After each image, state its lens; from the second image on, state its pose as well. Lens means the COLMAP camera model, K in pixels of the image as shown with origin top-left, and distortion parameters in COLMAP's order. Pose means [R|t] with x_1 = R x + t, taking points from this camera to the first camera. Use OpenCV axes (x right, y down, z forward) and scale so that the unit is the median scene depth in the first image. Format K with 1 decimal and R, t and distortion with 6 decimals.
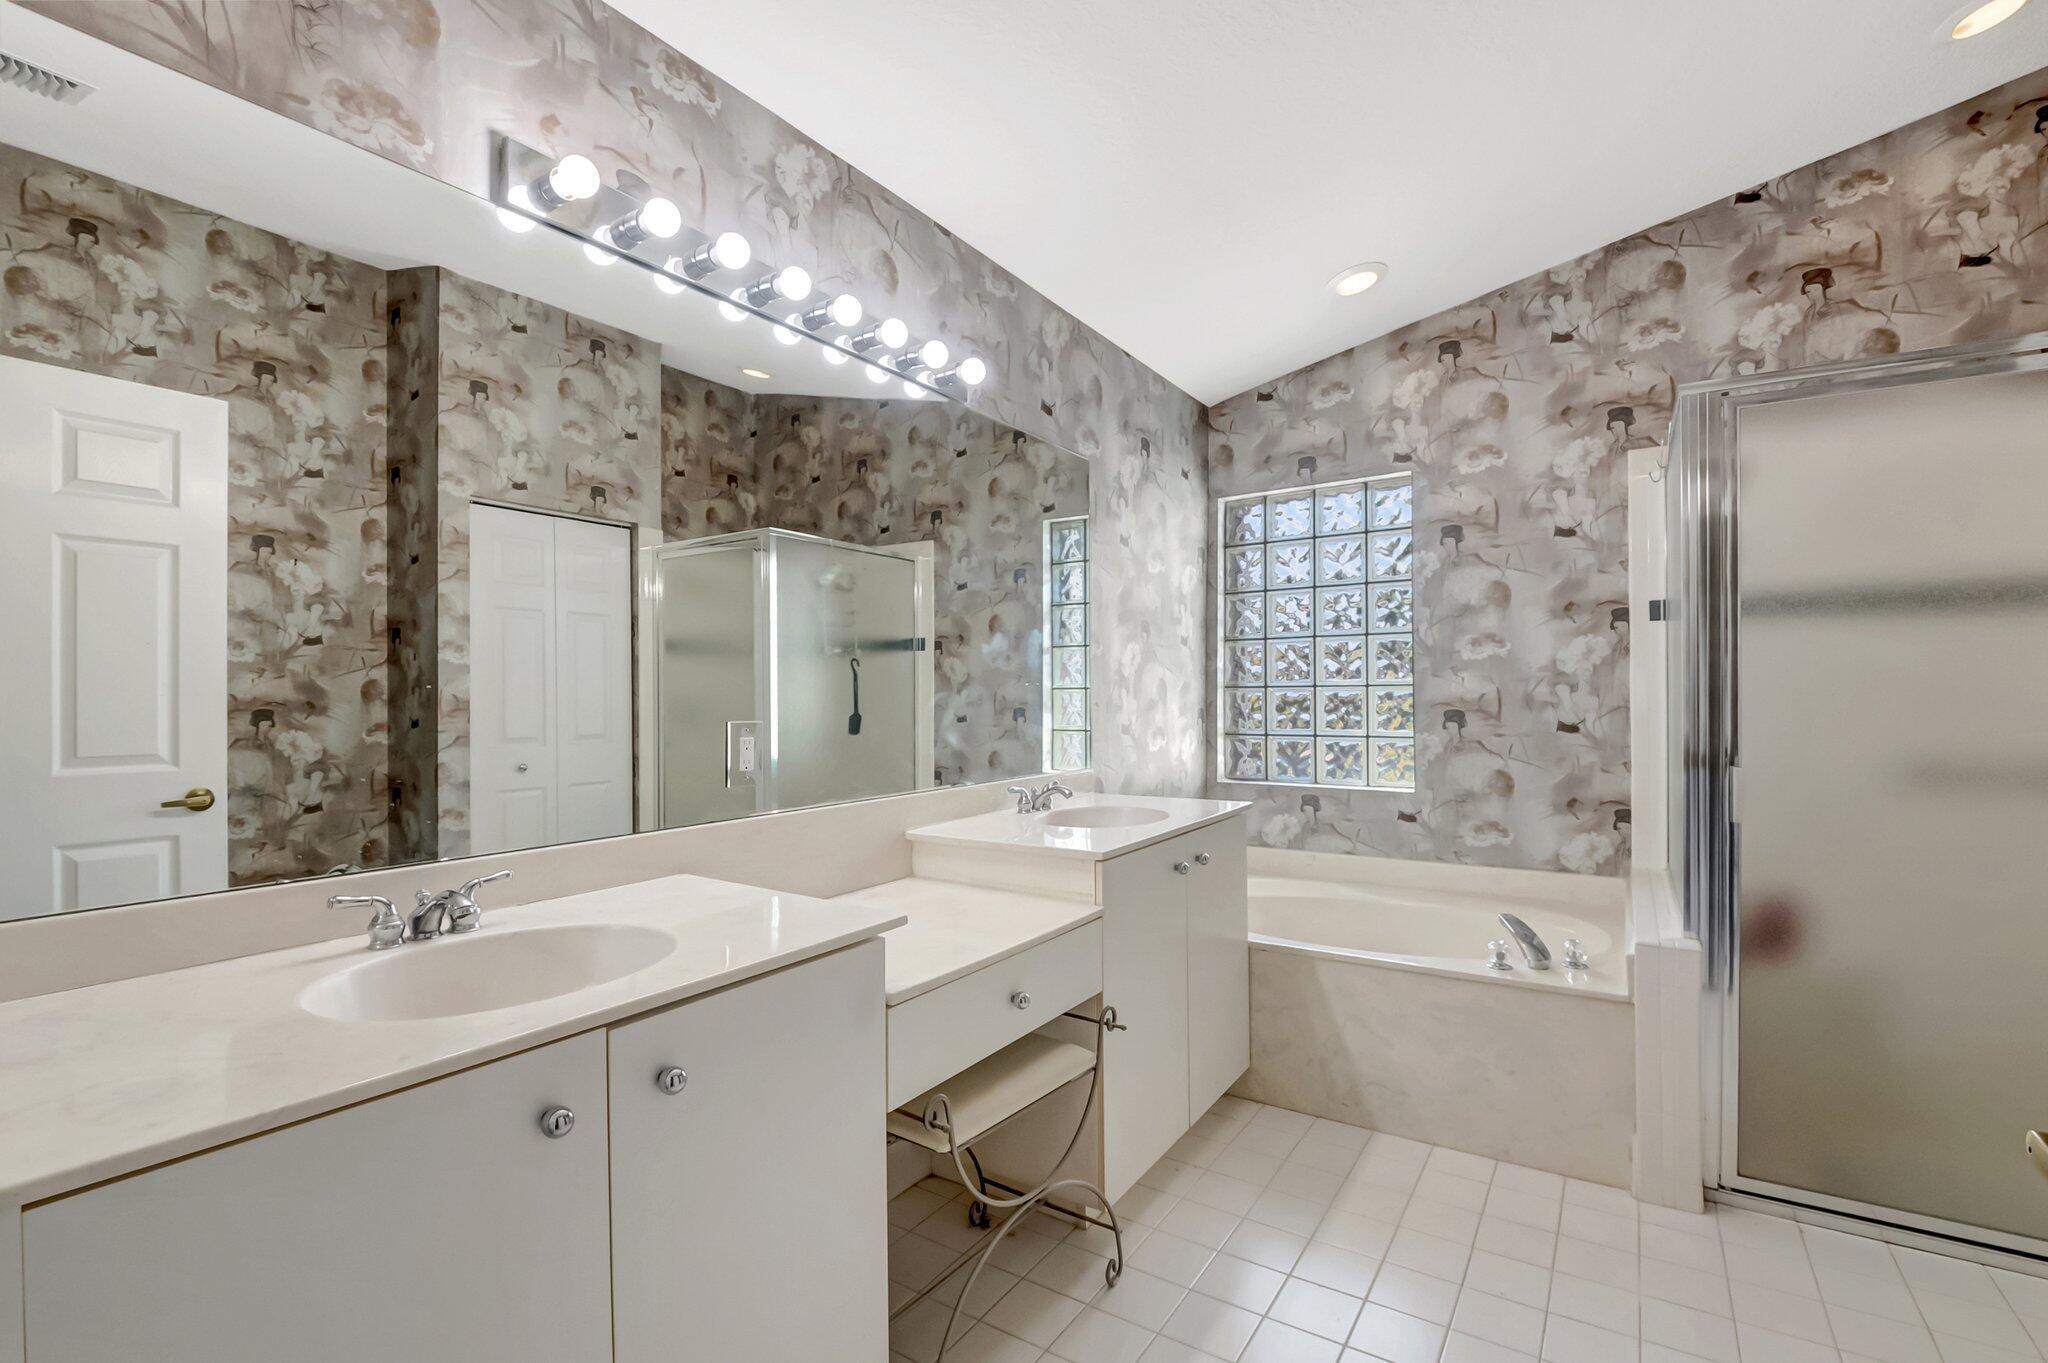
lens RADIAL K [[921.5, 0, 1025.2], [0, 921.5, 704.7], [0, 0, 1]] dist [0.032331, -0.023761]
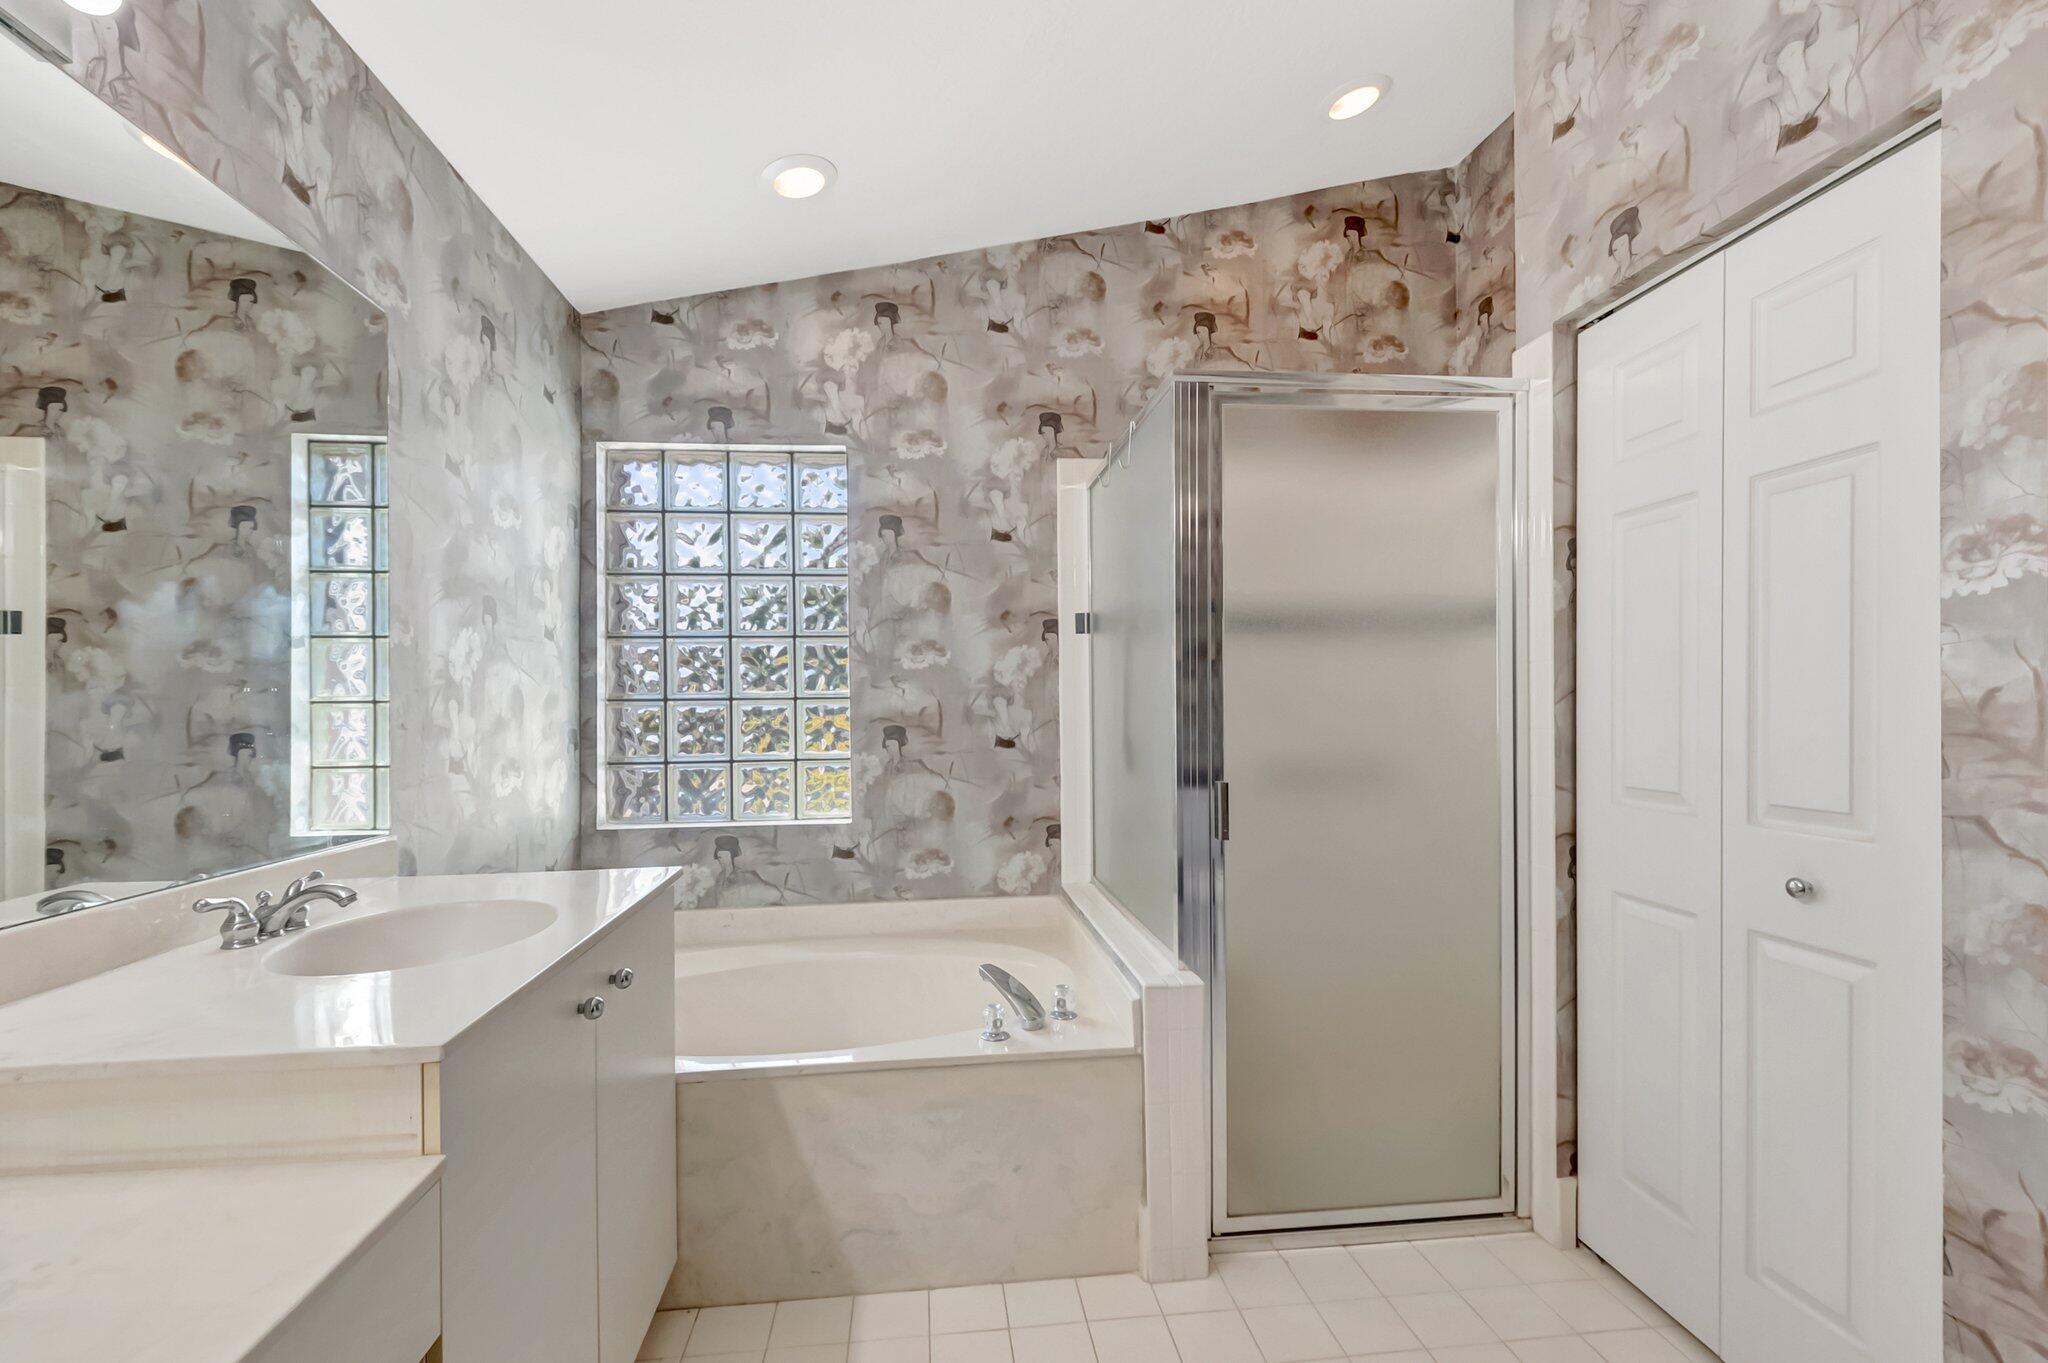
lens RADIAL K [[921.5, 0, 1025.2], [0, 921.5, 704.7], [0, 0, 1]] dist [0.032331, -0.023761]
pose [[0.775655, -0.001591, 0.631155, 0.008333], [0.012357, 0.999843, -0.012666, -0.001937], [-0.631036, 0.017623, 0.775554, 0.244116]]
